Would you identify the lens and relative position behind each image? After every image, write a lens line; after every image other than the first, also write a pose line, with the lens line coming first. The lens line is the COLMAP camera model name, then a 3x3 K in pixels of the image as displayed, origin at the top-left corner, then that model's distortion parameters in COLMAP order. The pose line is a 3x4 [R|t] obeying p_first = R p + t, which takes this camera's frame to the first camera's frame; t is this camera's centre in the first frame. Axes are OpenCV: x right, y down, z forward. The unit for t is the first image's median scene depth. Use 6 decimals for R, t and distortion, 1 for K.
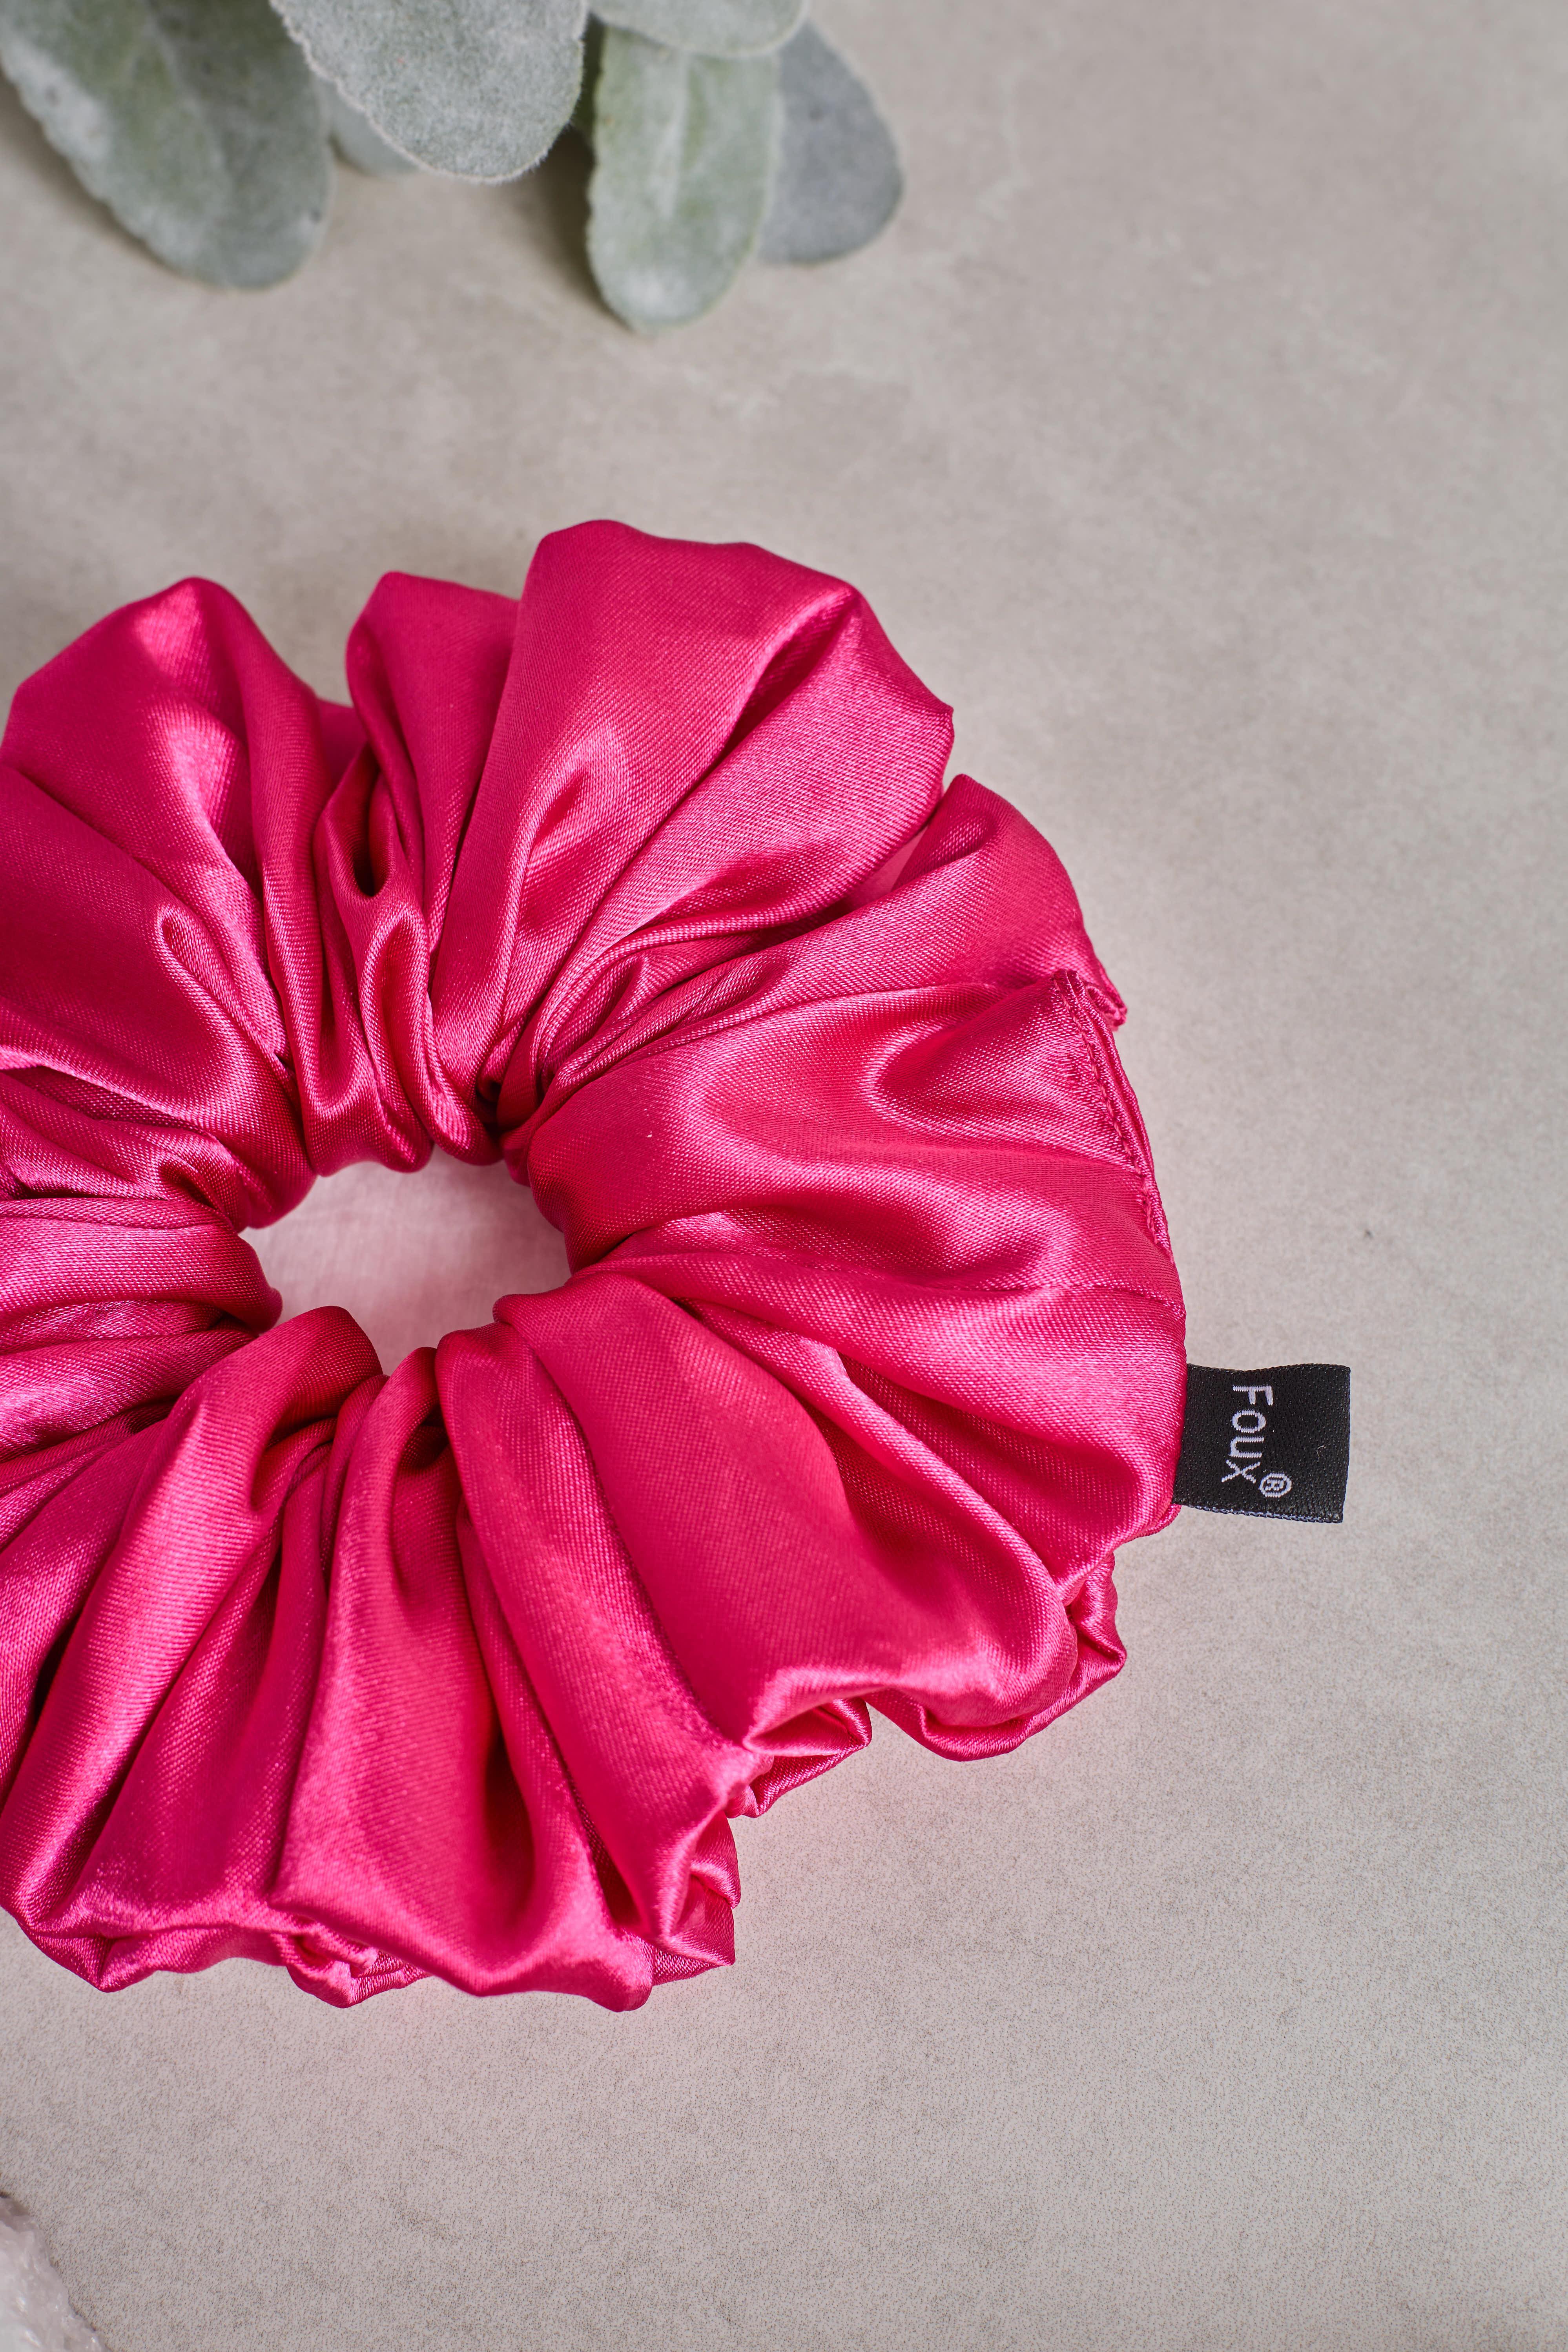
lens RADIAL K [[3893.0, 0, 788.1], [0, 3893.0, 1169.9], [0, 0, 1]] dist [-0.023321, -0.579375]
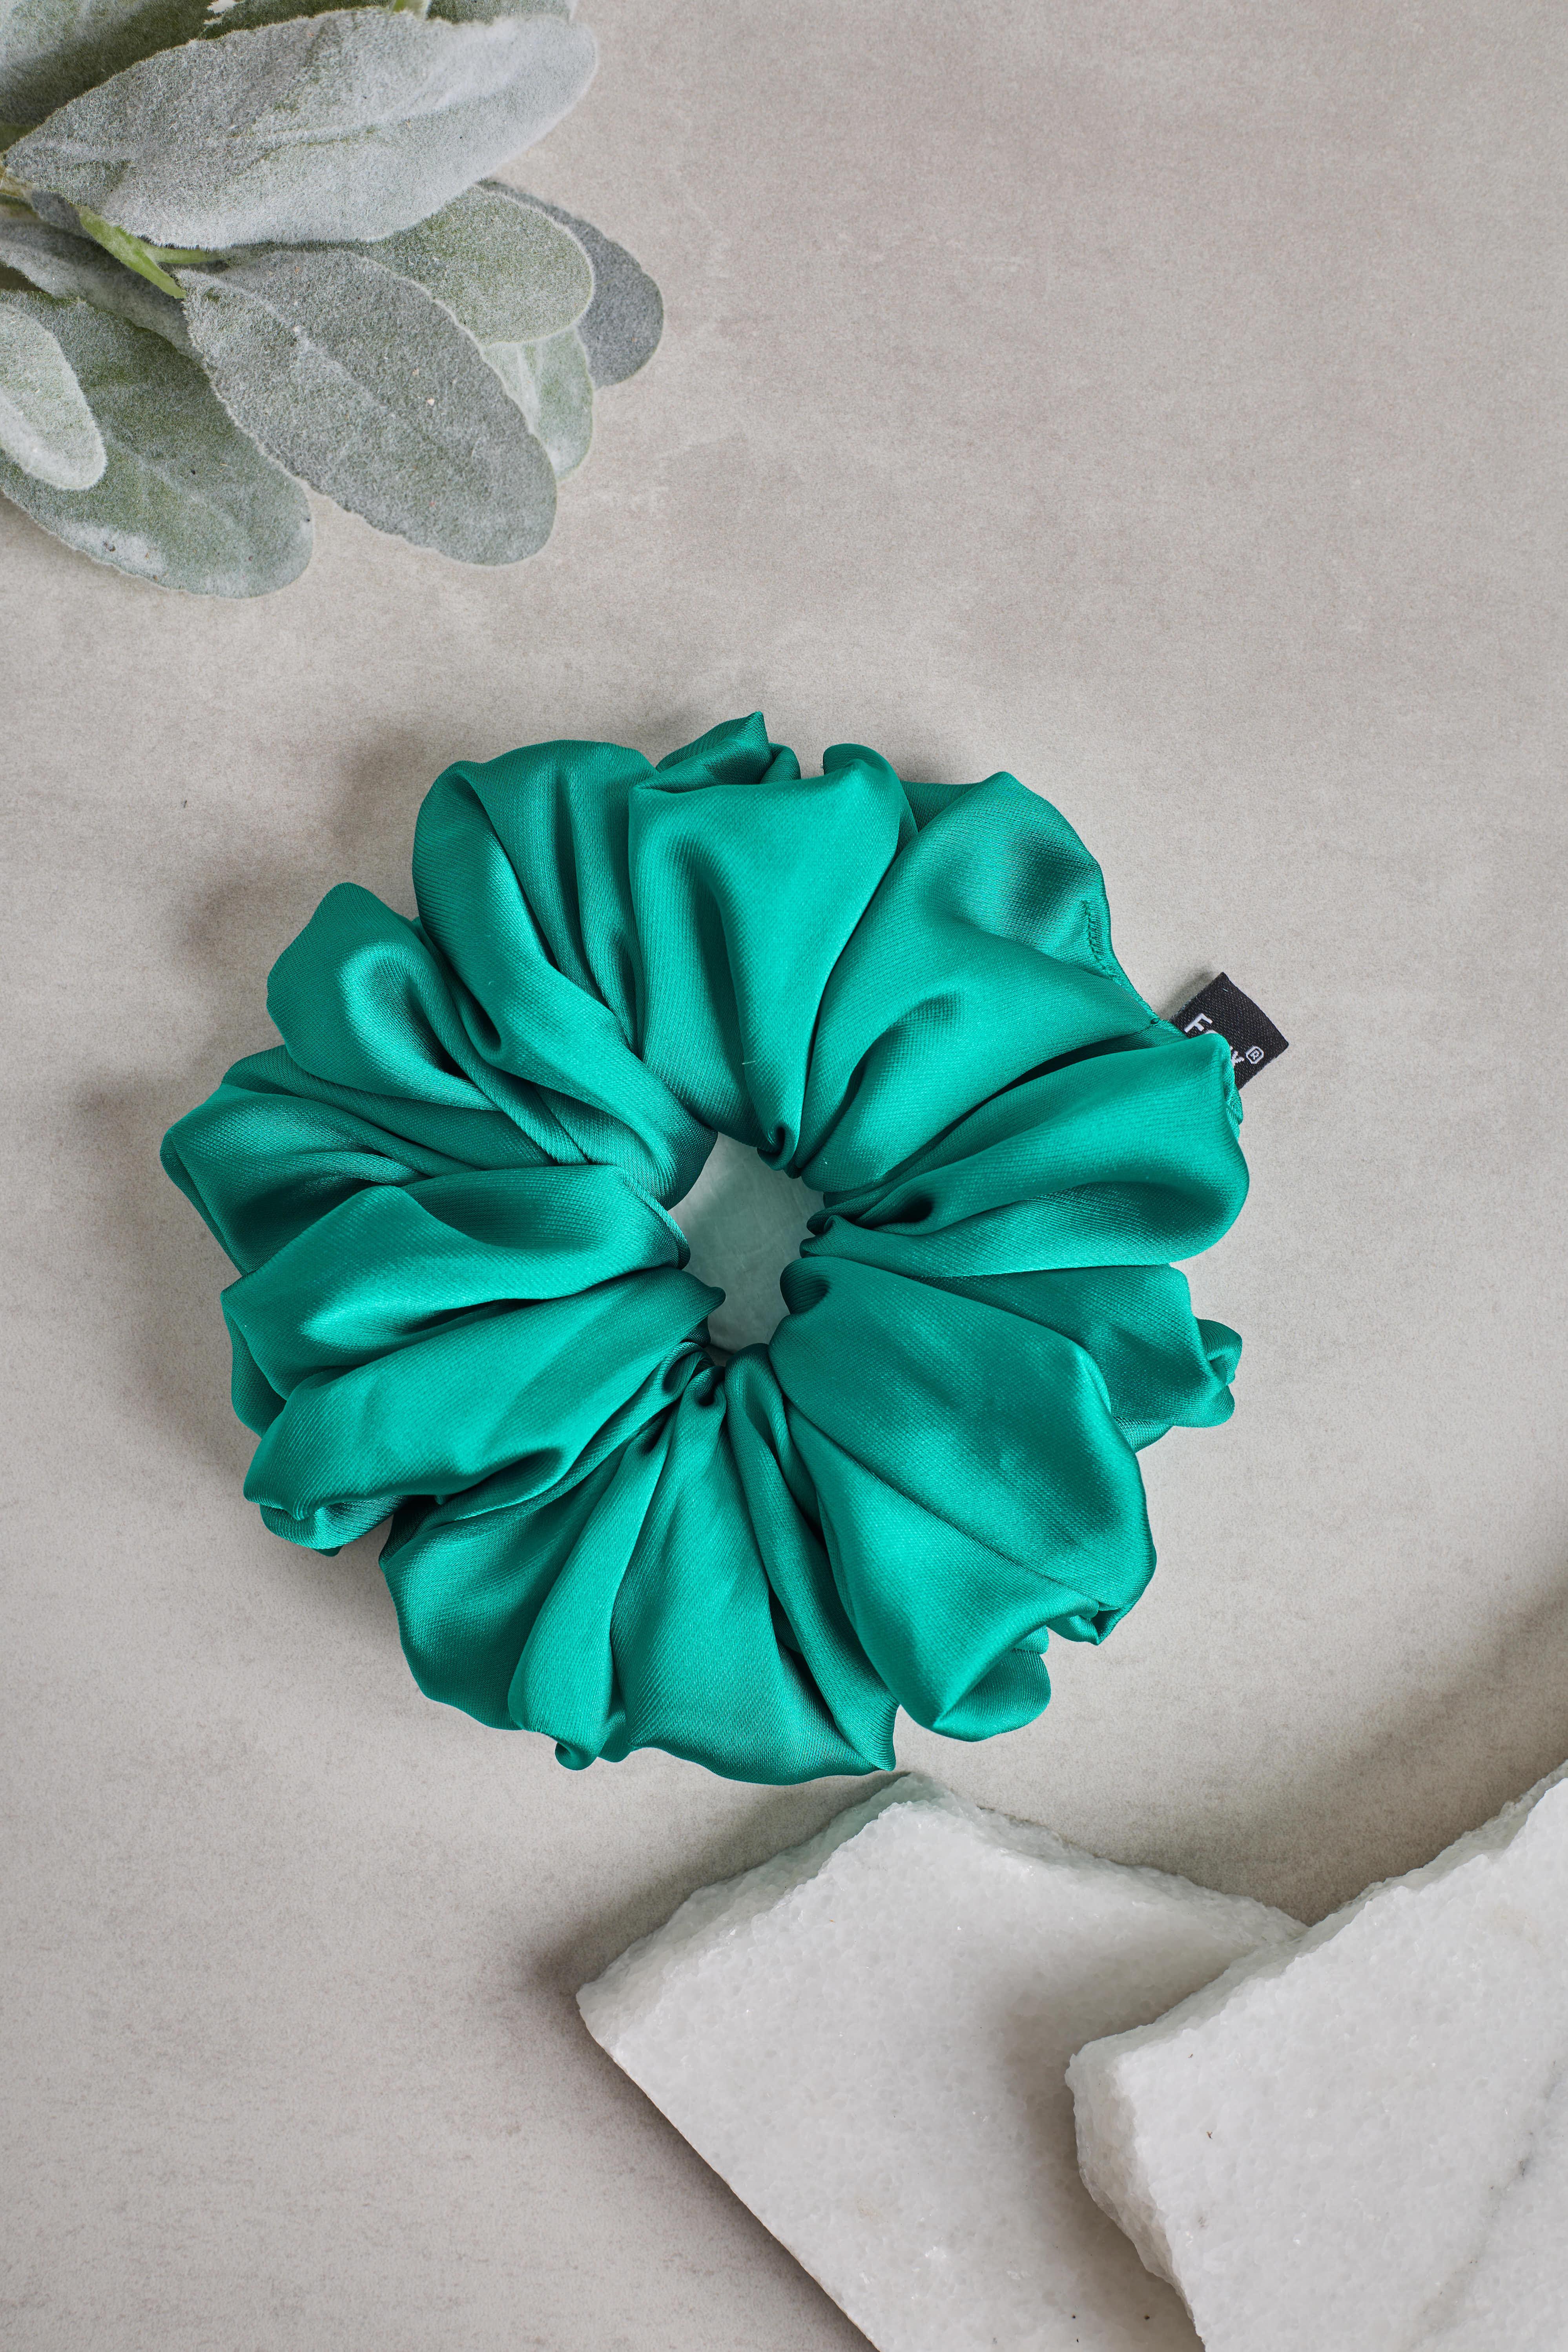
lens RADIAL K [[3717.0, 0, 784.0], [0, 3717.0, 1176.0], [0, 0, 1]] dist [0.018375, -0.575029]
pose [[0.861207, -0.504783, 0.059294, -0.188163], [0.446905, 0.807648, 0.384681, -0.536850], [-0.242070, -0.304791, 0.921143, -0.378997]]
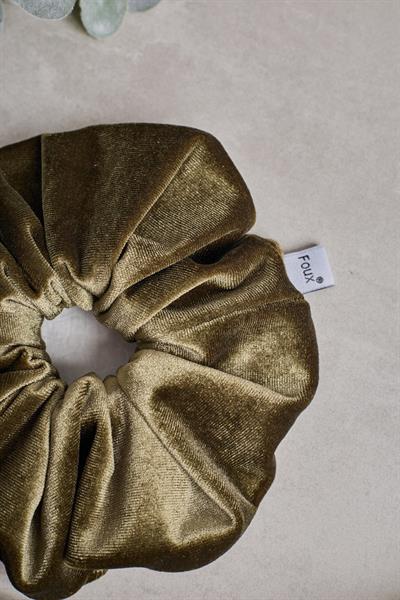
lens RADIAL K [[997.7, 0, 200.0], [0, 997.7, 300.0], [0, 0, 1]] dist [-0.023214, -0.561177]
pose [[0.982368, -0.178819, 0.054561, -0.043340], [0.167365, 0.971195, 0.169612, -0.134925], [-0.083319, -0.157490, 0.983999, 0.088934]]
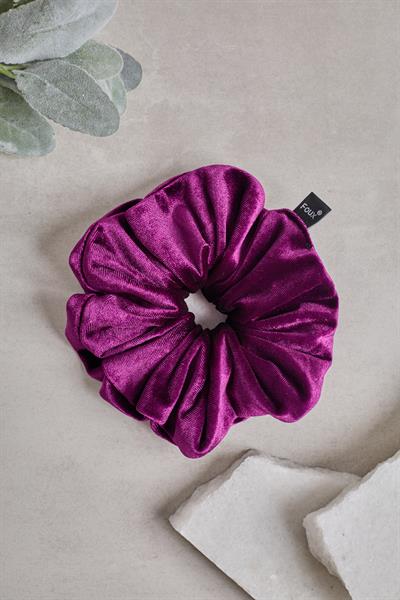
lens RADIAL K [[948.3, 0, 200.0], [0, 948.3, 300.0], [0, 0, 1]] dist [0.018375, -0.575029]
pose [[0.799093, -0.595648, 0.081567, -0.220427], [0.533005, 0.764656, 0.362225, -0.472244], [-0.278129, -0.245976, 0.928515, -0.329600]]
